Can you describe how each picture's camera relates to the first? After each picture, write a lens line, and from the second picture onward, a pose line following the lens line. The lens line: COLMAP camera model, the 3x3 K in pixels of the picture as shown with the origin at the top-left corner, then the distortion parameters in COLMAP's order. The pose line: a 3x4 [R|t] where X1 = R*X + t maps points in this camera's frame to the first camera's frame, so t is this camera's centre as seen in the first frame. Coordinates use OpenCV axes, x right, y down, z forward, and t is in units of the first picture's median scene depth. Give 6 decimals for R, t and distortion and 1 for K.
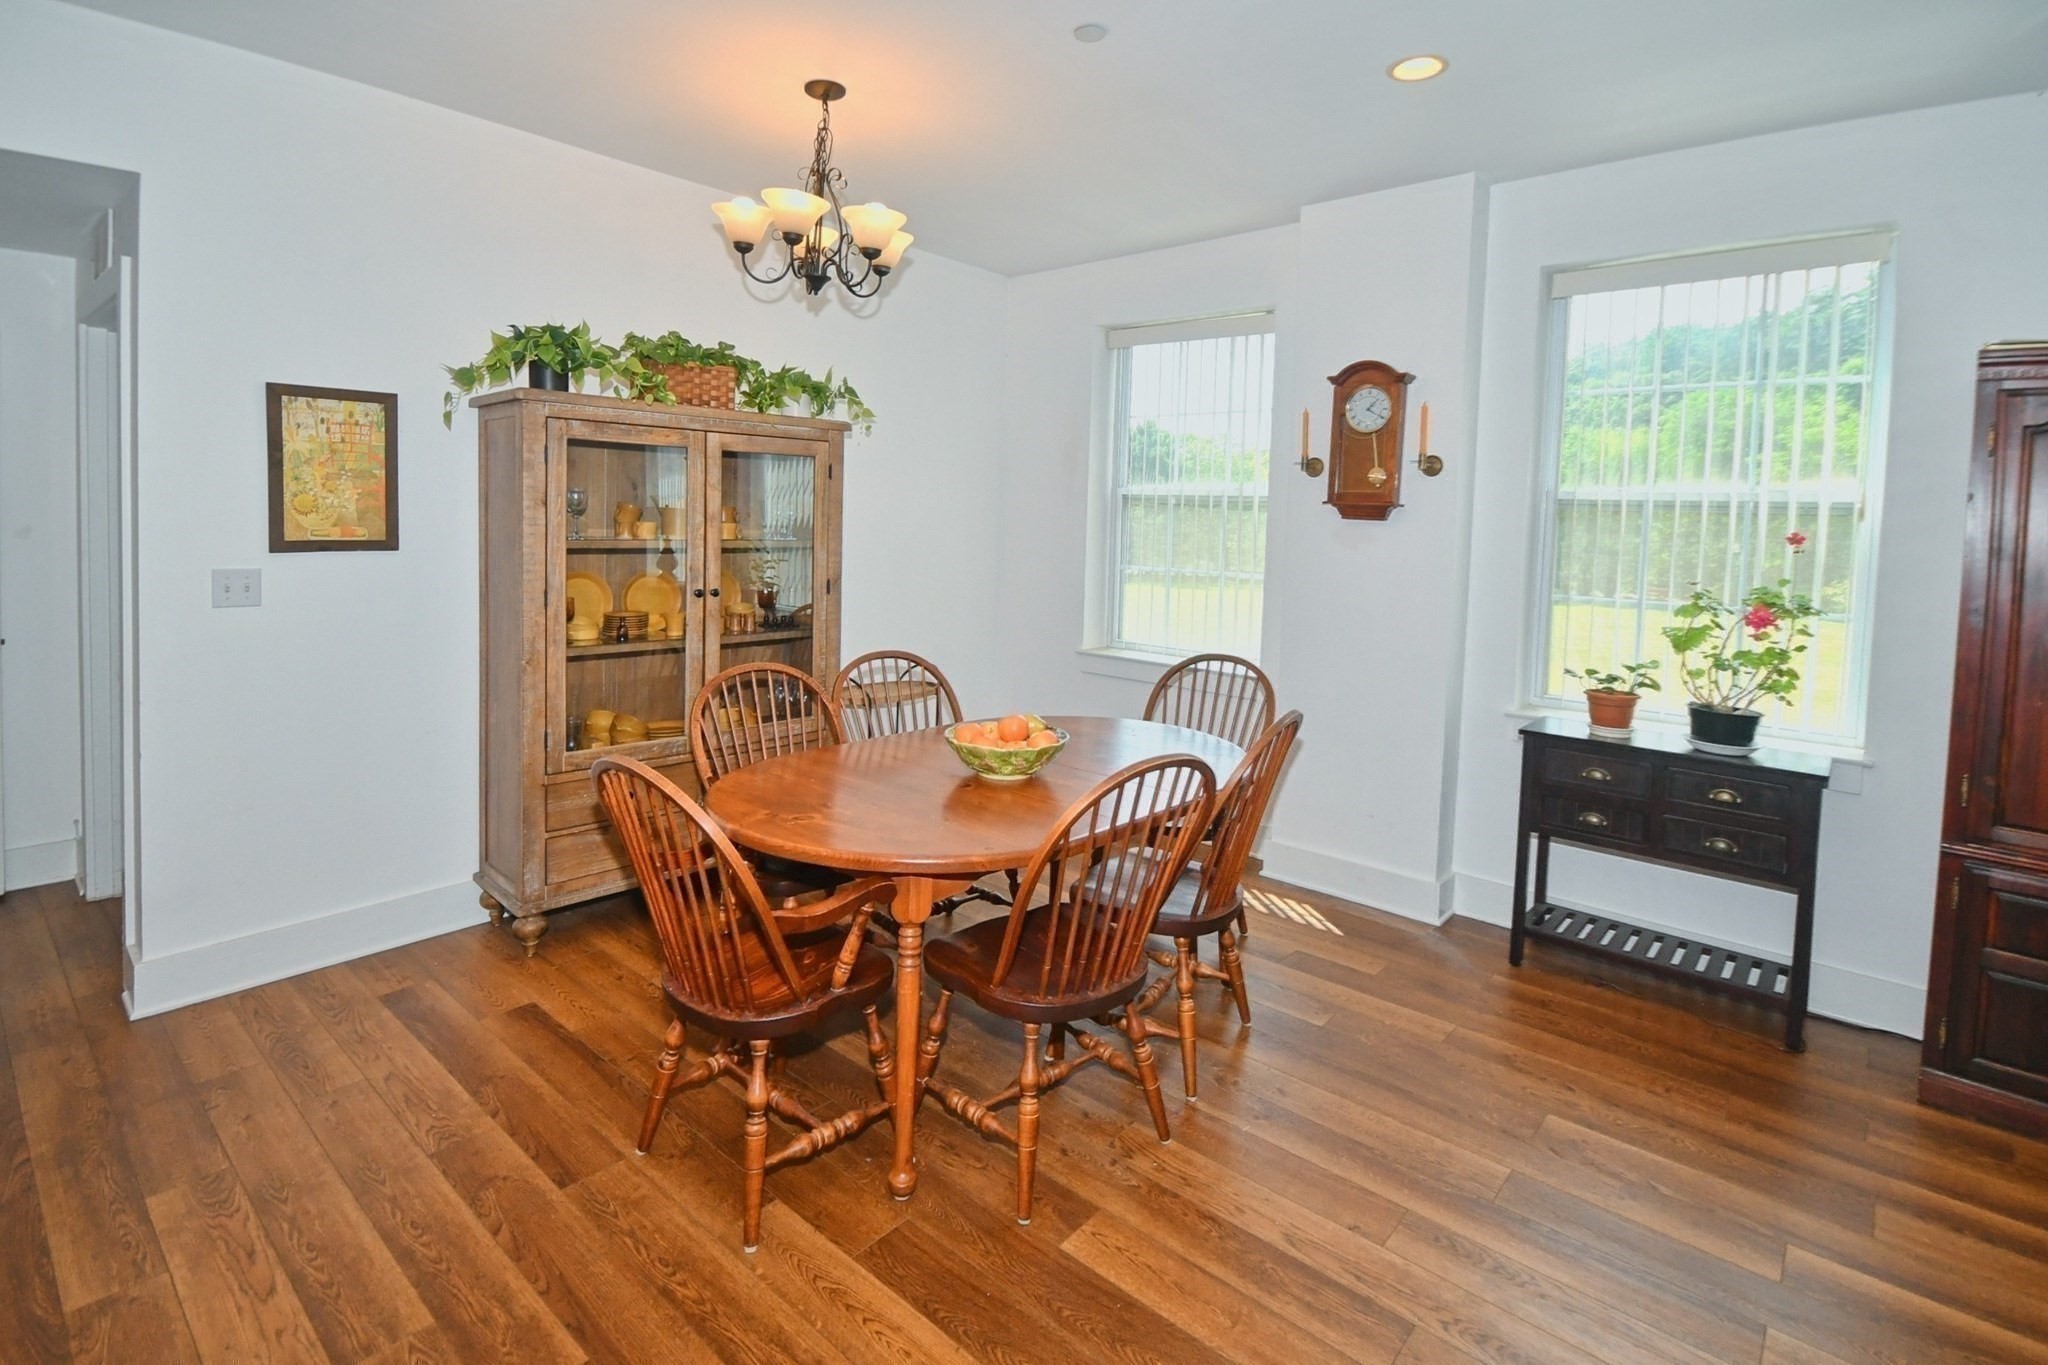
lens RADIAL K [[995.9, 0, 1015.3], [0, 995.9, 680.7], [0, 0, 1]] dist [0.013737, 0.000901]
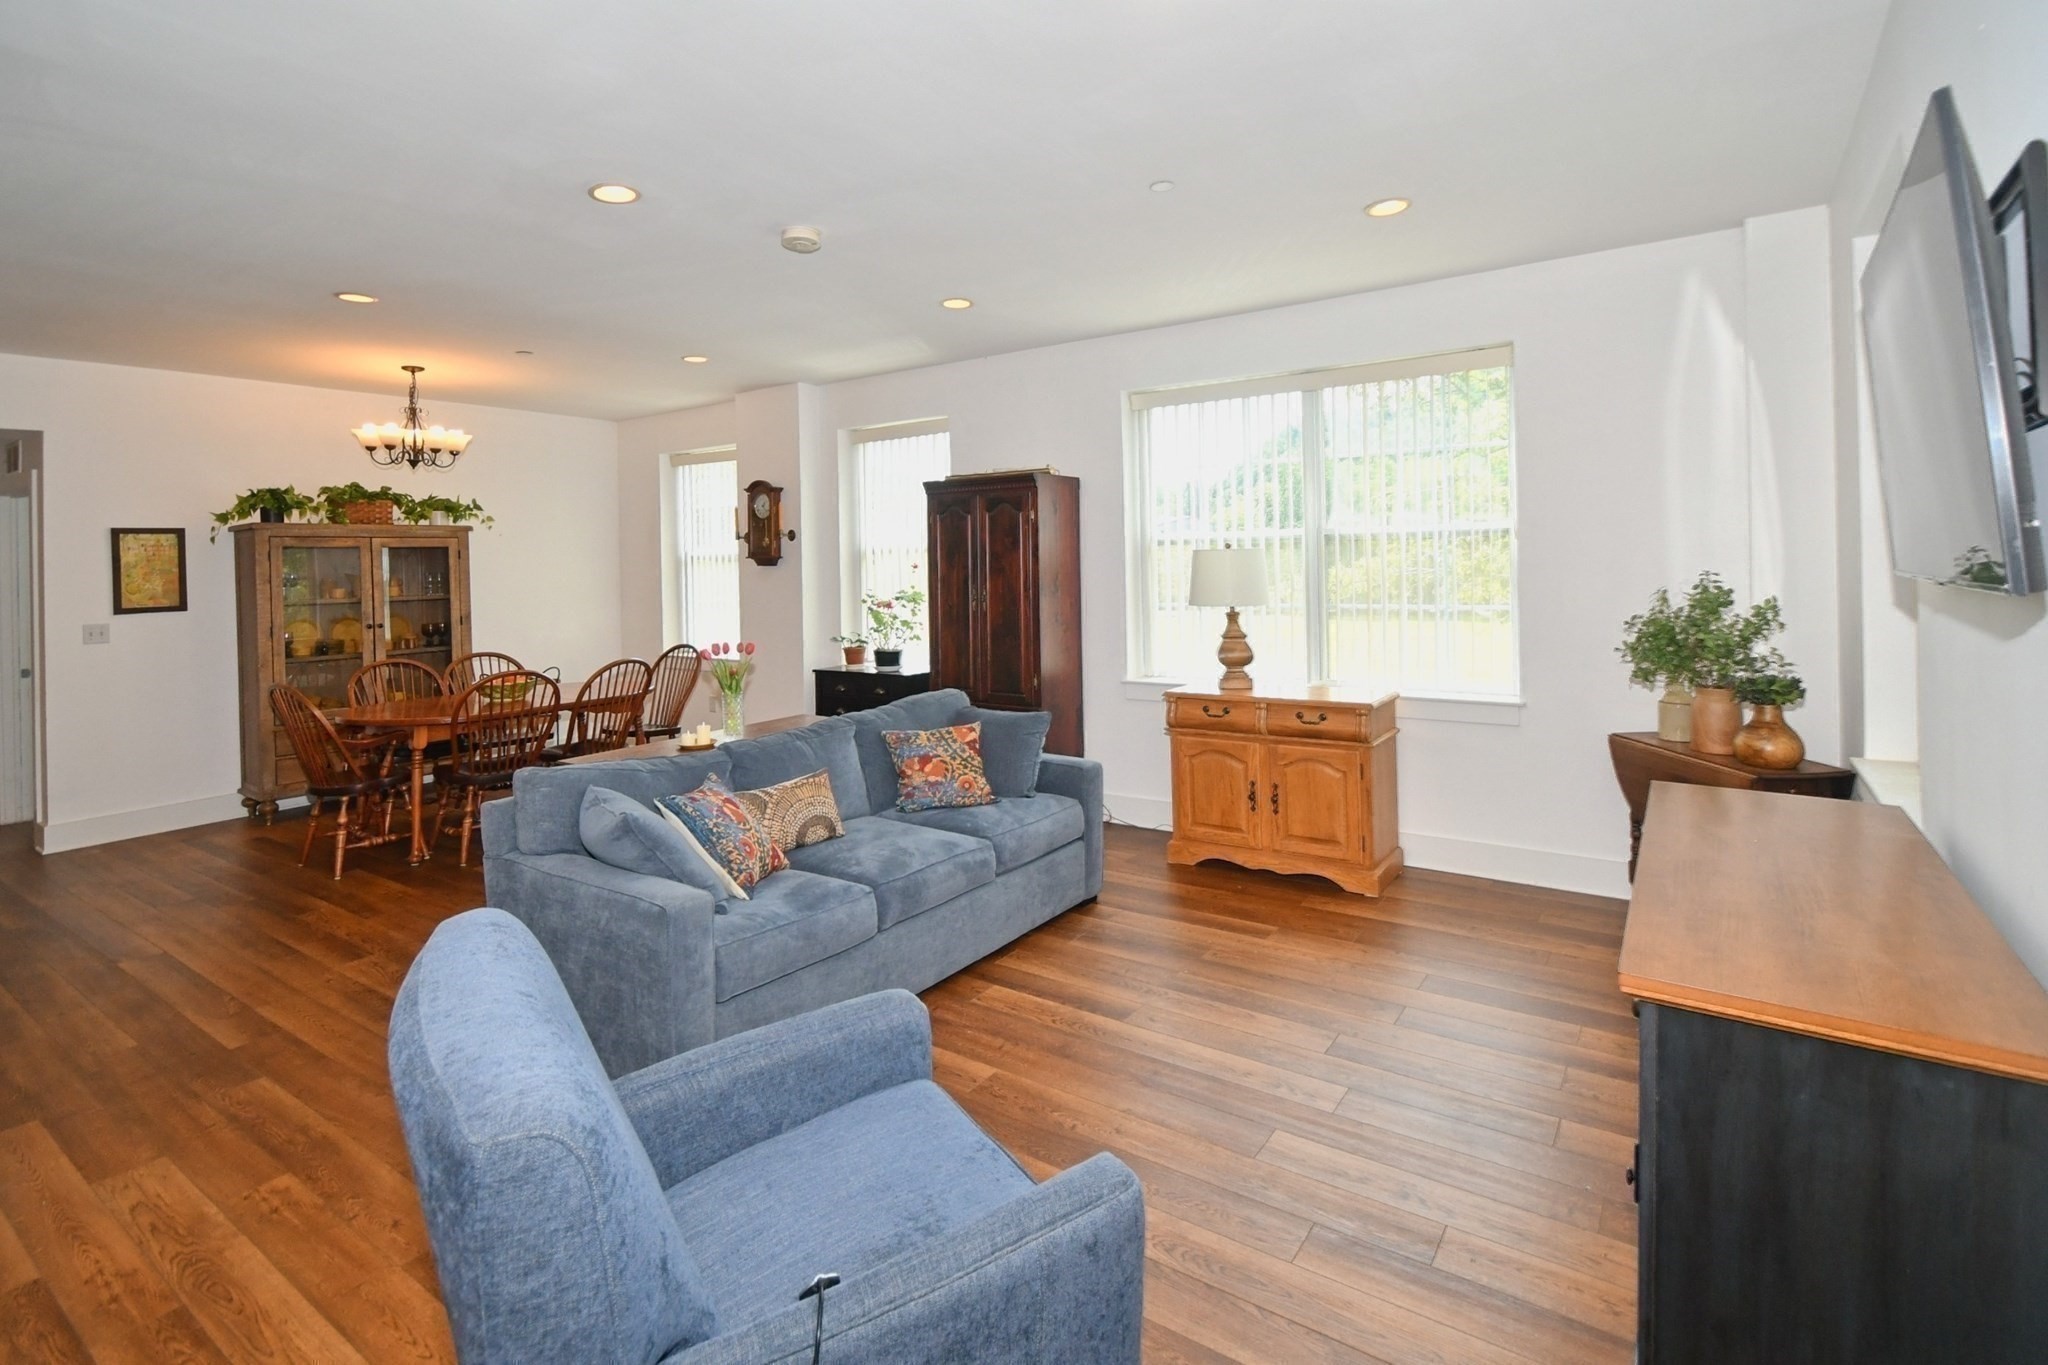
lens RADIAL K [[967.3, 0, 1020.9], [0, 967.3, 670.4], [0, 0, 1]] dist [-0.006435, 0.000234]
pose [[0.990316, -0.064544, 0.122920, 0.689578], [0.070879, 0.996335, -0.047881, 0.175278], [-0.119379, 0.056130, 0.991261, -0.952070]]
